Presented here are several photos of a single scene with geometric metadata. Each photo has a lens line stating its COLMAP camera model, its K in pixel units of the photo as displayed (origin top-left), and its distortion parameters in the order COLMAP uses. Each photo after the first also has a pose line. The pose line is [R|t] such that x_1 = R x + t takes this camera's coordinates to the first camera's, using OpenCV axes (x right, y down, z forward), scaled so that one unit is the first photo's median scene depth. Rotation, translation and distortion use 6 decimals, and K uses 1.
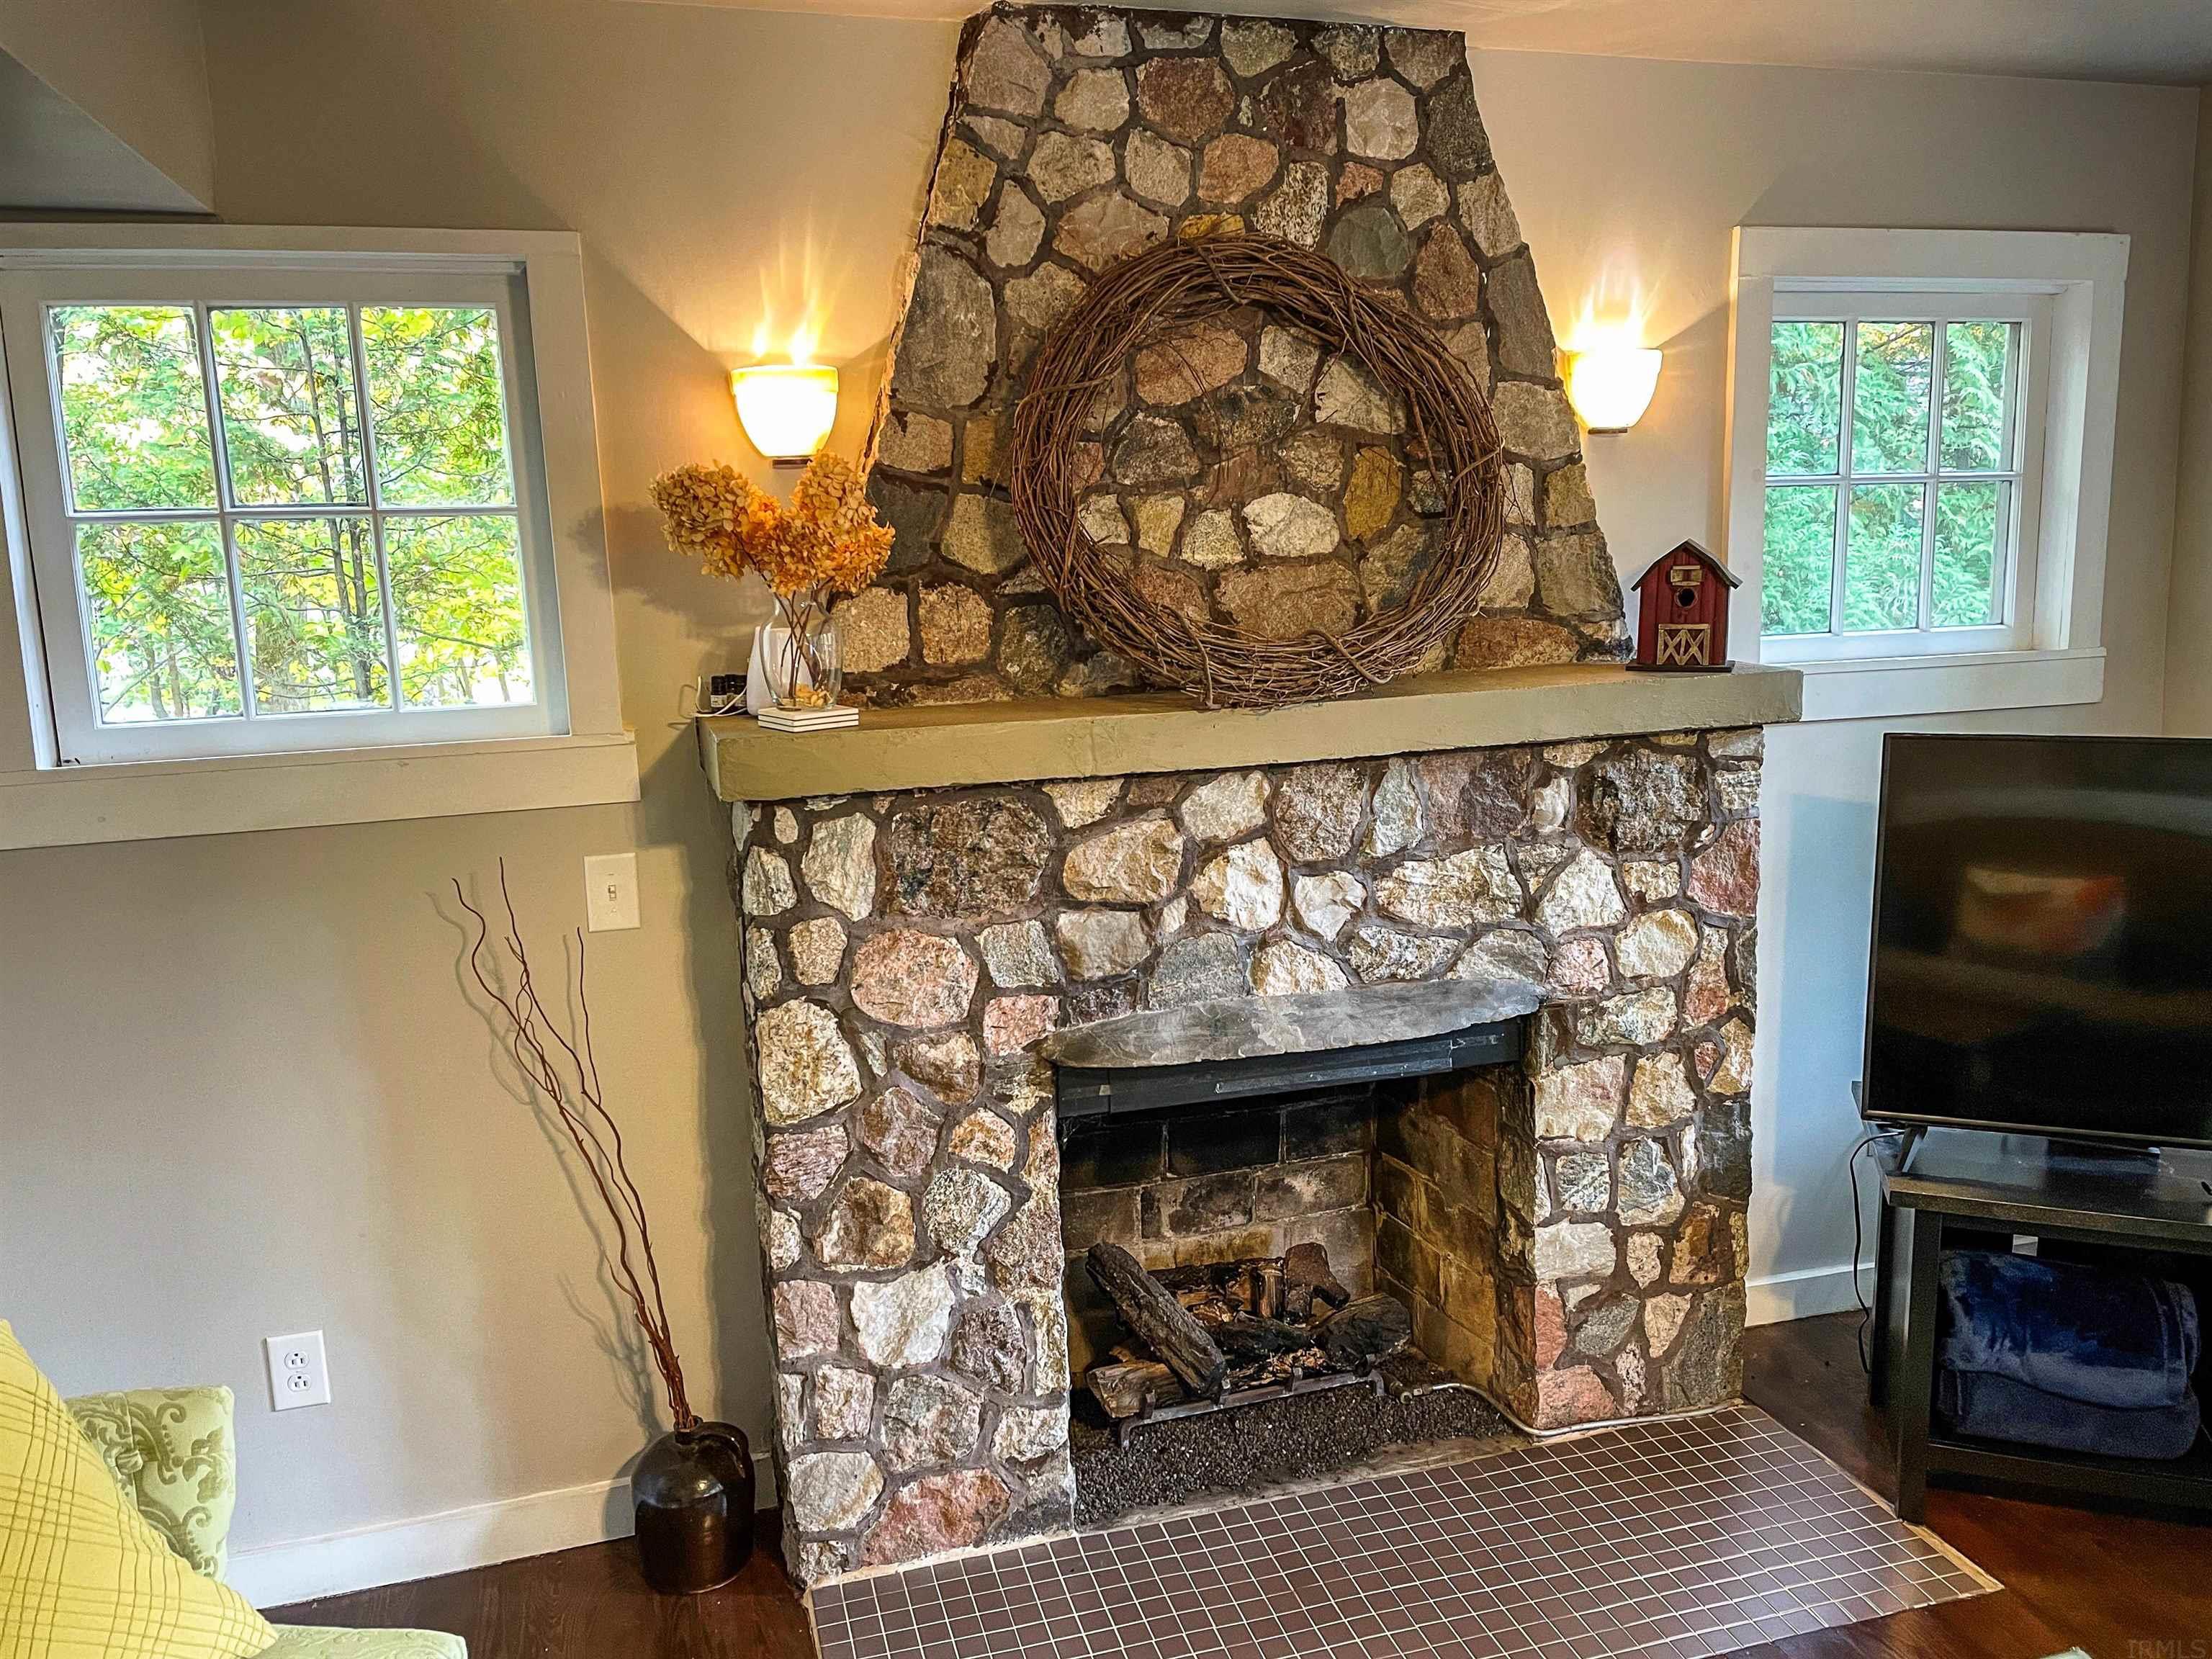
lens RADIAL K [[1657.6, 0, 1112.3], [0, 1657.6, 840.0], [0, 0, 1]] dist [0.070139, -0.016596]
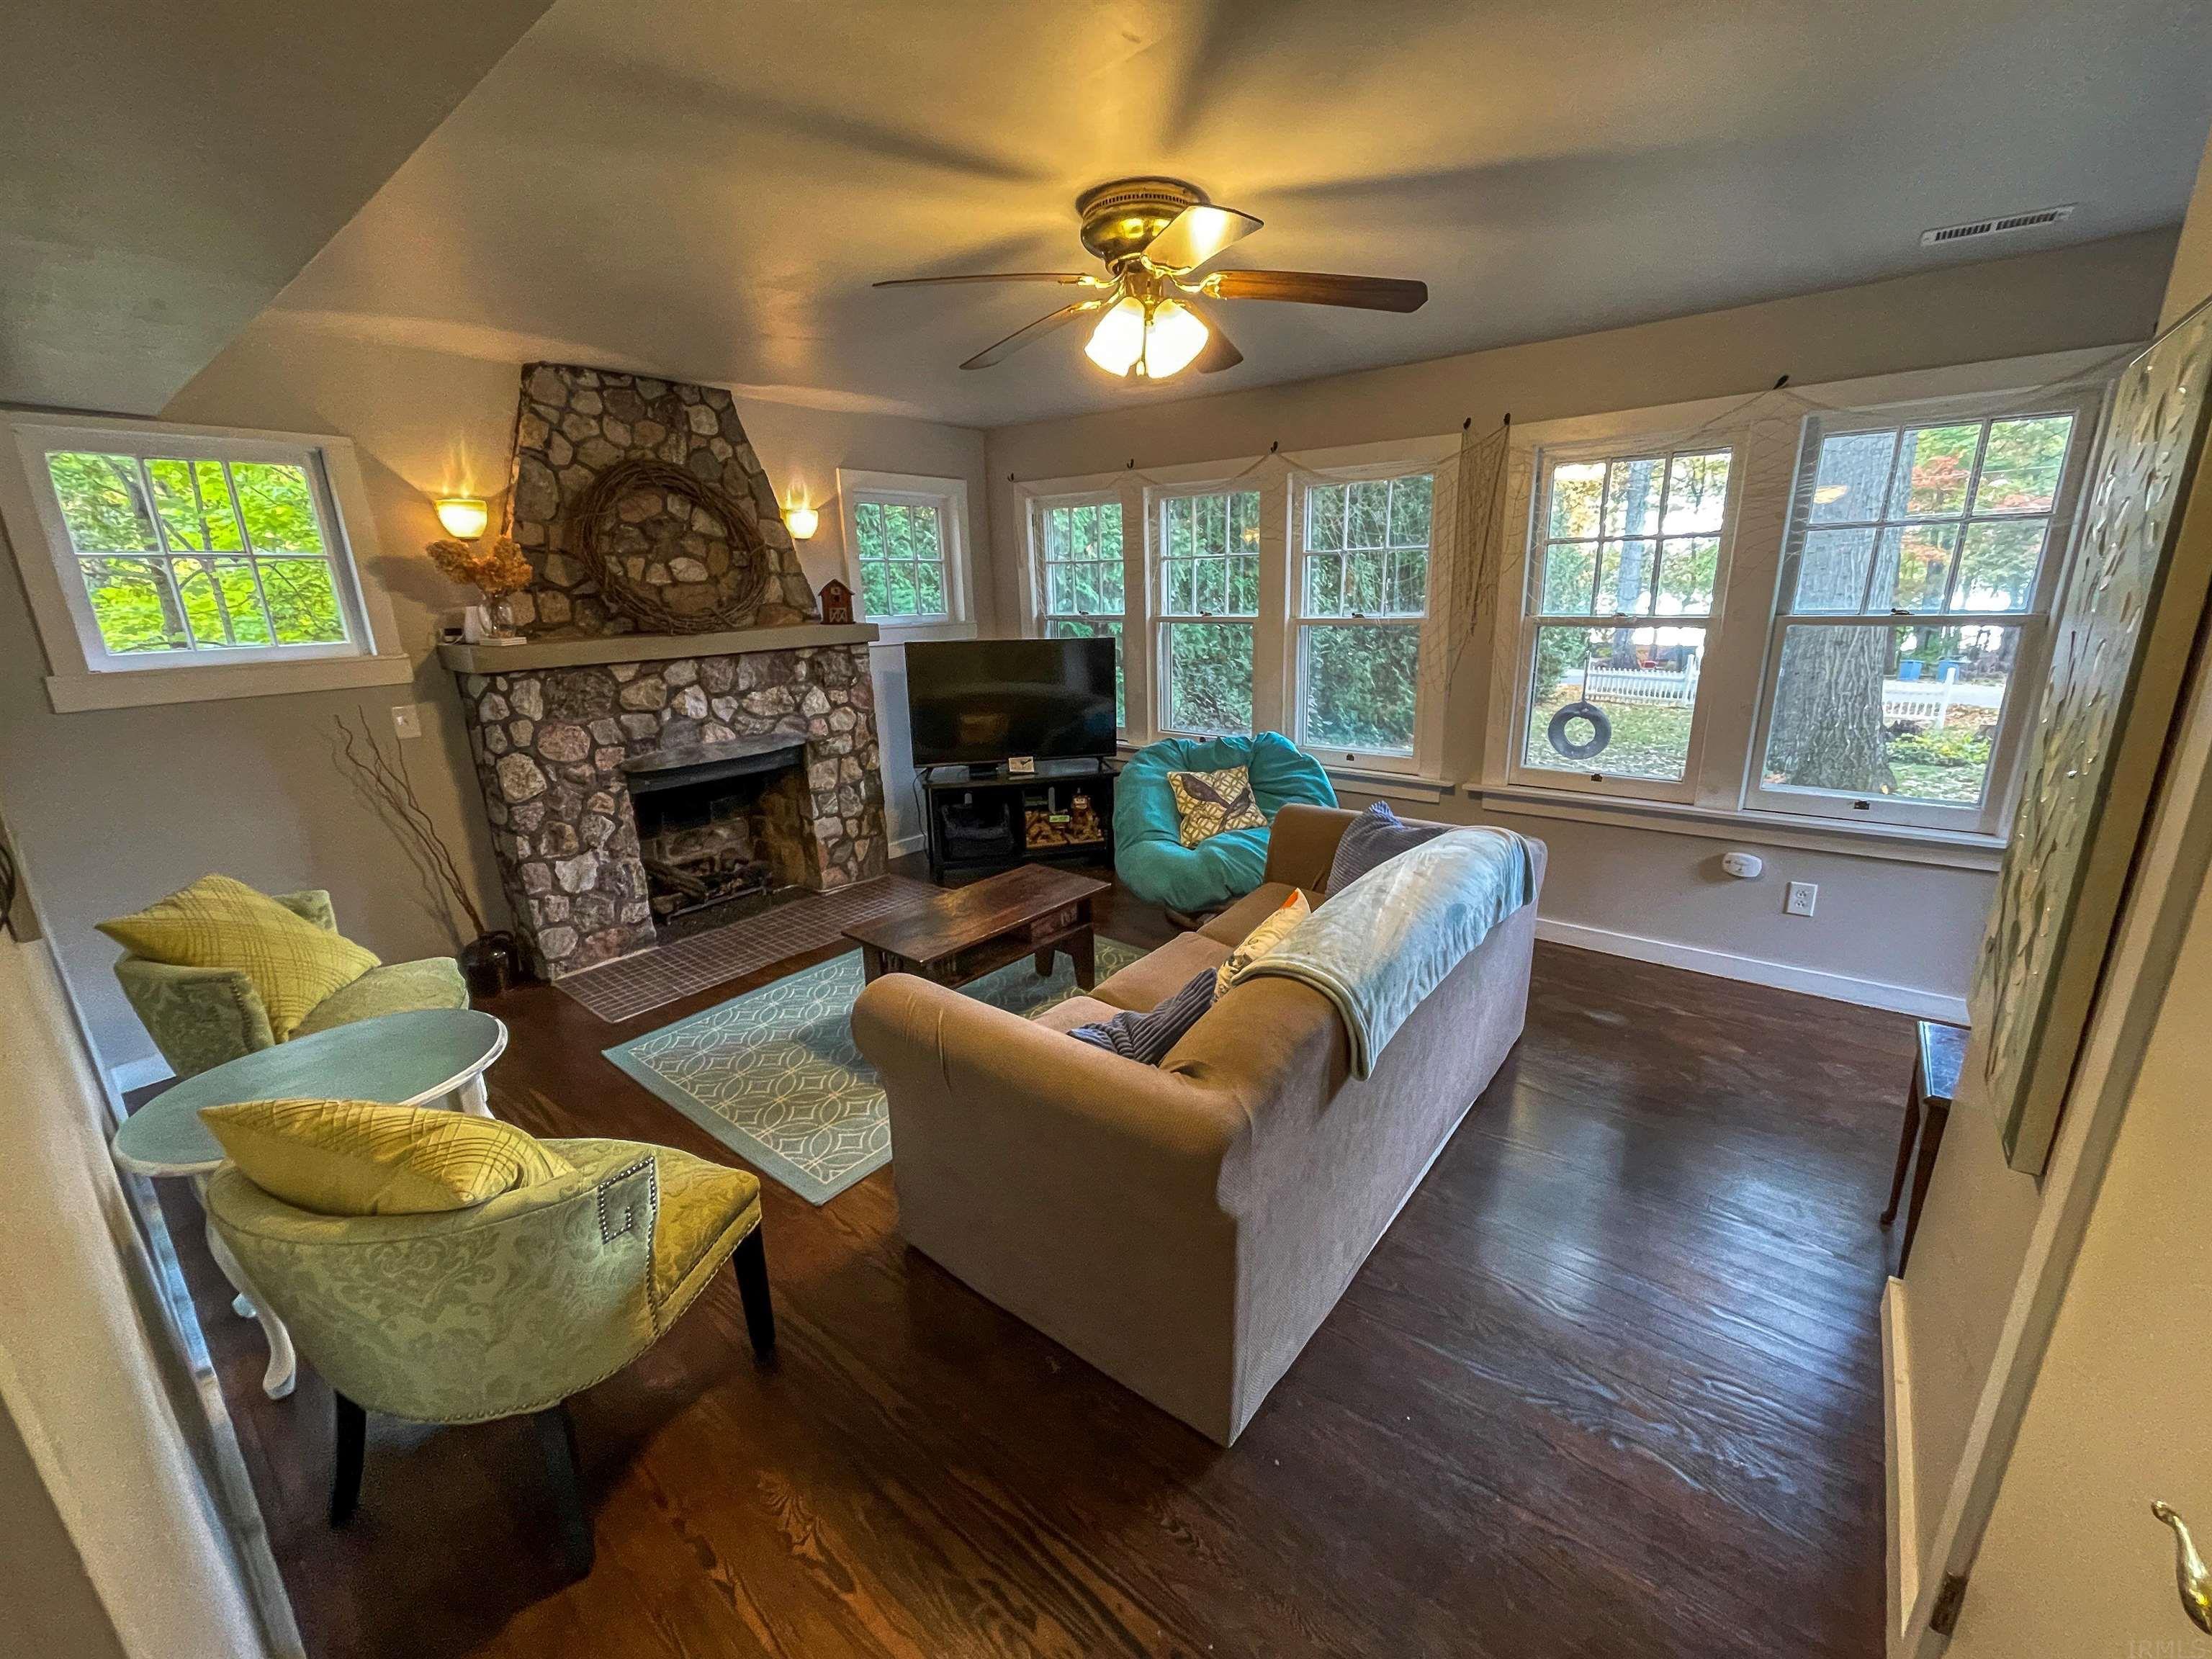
lens RADIAL K [[888.5, 0, 1104.1], [0, 888.5, 828.5], [0, 0, 1]] dist [-0.003517, 0.000268]
pose [[0.825883, -0.139225, 0.546382, -0.184825], [0.096634, 0.989648, 0.106107, 0.140242], [-0.555499, -0.034832, 0.830787, -0.591171]]
